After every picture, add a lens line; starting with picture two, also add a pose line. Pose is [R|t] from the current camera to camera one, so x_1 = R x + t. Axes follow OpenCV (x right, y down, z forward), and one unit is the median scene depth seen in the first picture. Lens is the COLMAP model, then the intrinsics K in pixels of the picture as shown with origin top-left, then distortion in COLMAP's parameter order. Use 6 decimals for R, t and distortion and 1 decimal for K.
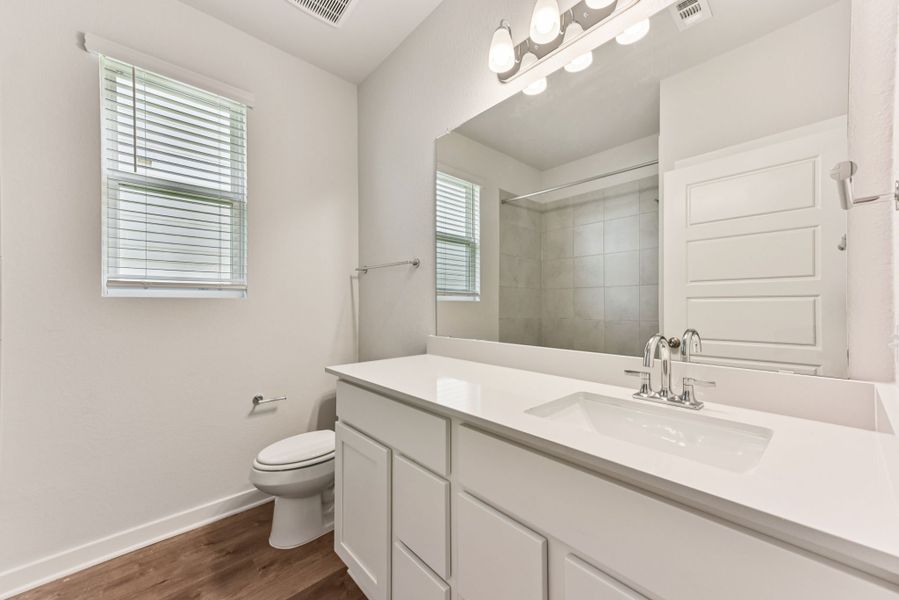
lens RADIAL K [[346.5, 0, 449.5], [0, 346.5, 300.0], [0, 0, 1]] dist [0.027381, 0.000146]
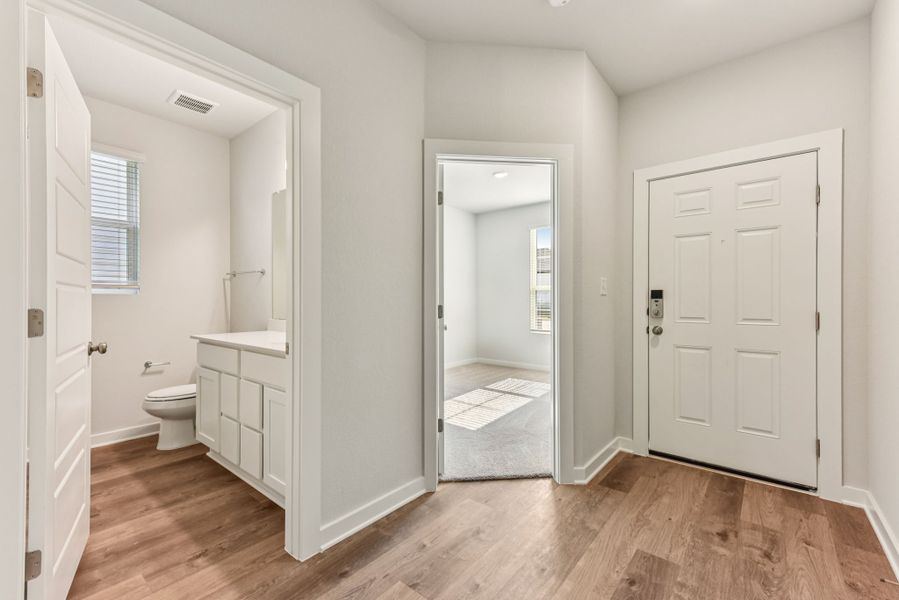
lens RADIAL K [[369.9, 0, 449.5], [0, 369.9, 300.0], [0, 0, 1]] dist [0.003676, 0.000245]
pose [[0.986272, 0.002813, 0.165107, 0.459758], [-0.004457, 0.999944, 0.009590, -0.001781], [-0.165071, -0.010194, 0.986229, -0.771161]]
